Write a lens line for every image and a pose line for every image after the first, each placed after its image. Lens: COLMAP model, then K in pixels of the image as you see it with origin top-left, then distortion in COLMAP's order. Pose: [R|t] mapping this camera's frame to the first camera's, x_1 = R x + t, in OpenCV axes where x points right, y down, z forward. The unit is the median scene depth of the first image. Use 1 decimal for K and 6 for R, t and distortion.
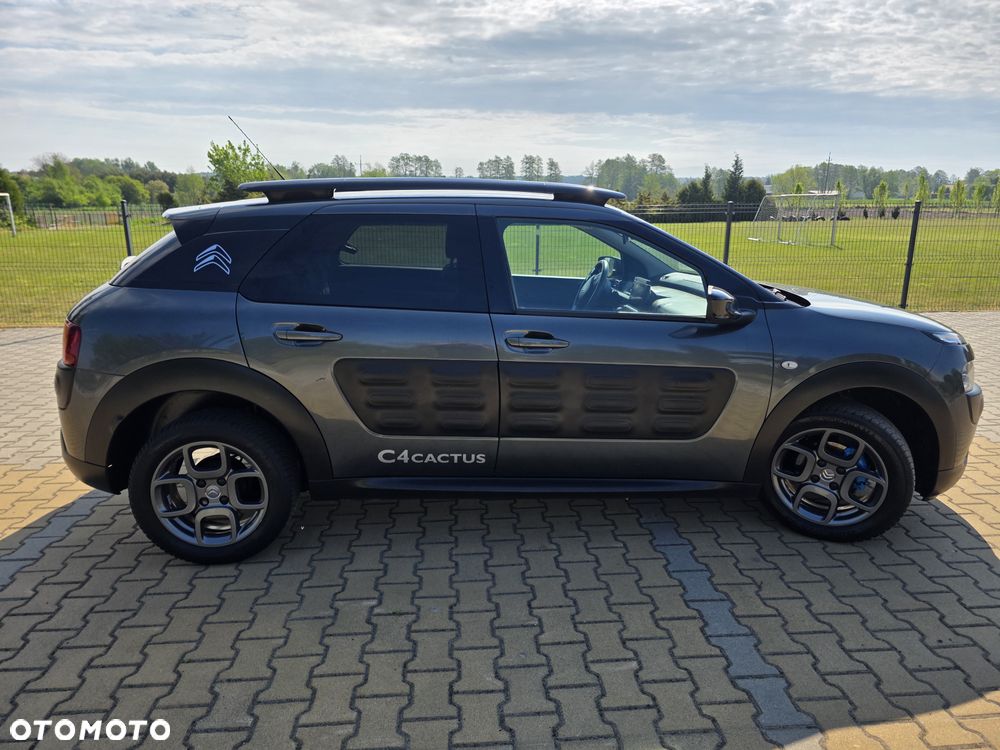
lens RADIAL K [[666.9, 0, 500.0], [0, 666.9, 375.0], [0, 0, 1]] dist [0.055631, -0.038970]
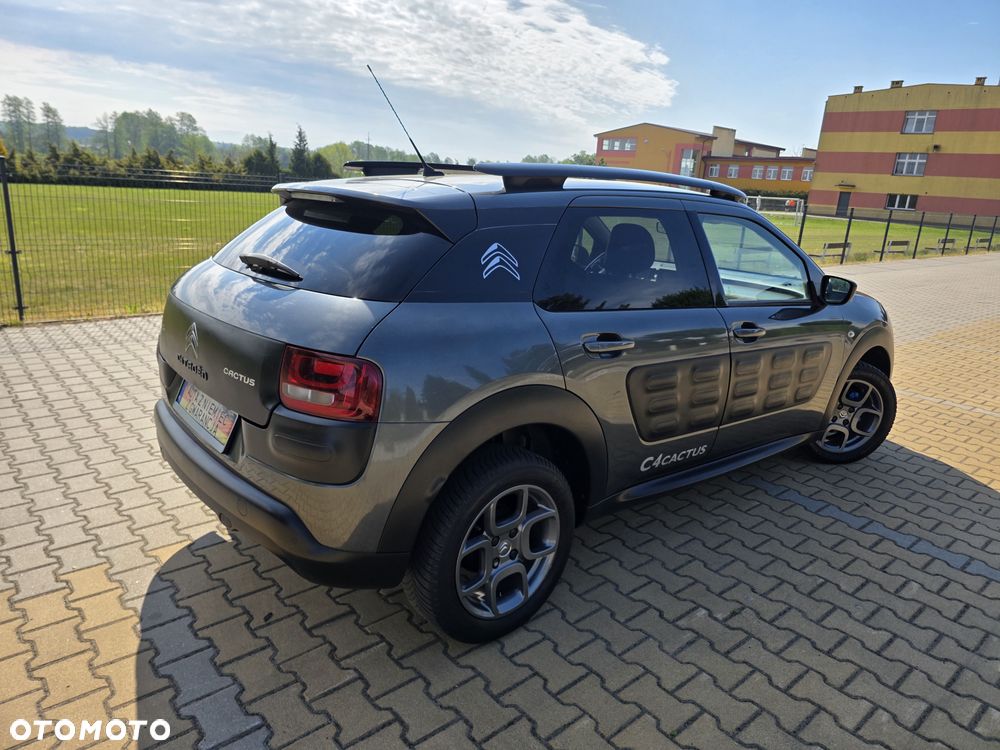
lens RADIAL K [[665.4, 0, 507.8], [0, 665.4, 380.2], [0, 0, 1]] dist [0.055817, -0.049901]
pose [[0.800610, -0.121599, 0.586717, -0.864973], [0.092925, 0.992542, 0.078906, -0.090801], [-0.591936, -0.008652, 0.805938, 0.347167]]
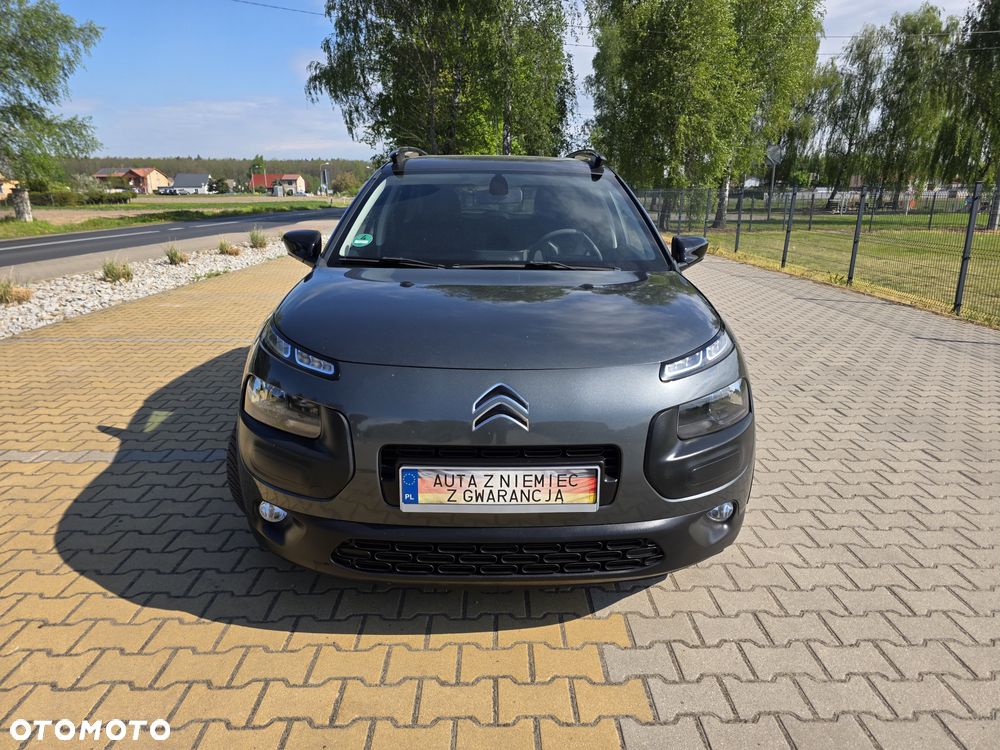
lens RADIAL K [[665.4, 0, 507.8], [0, 665.4, 380.2], [0, 0, 1]] dist [0.055817, -0.049901]
pose [[-0.046747, 0.266475, -0.962707, 1.411359], [-0.253640, 0.929008, 0.269464, -0.276199], [0.966169, 0.256777, 0.024160, 1.309855]]
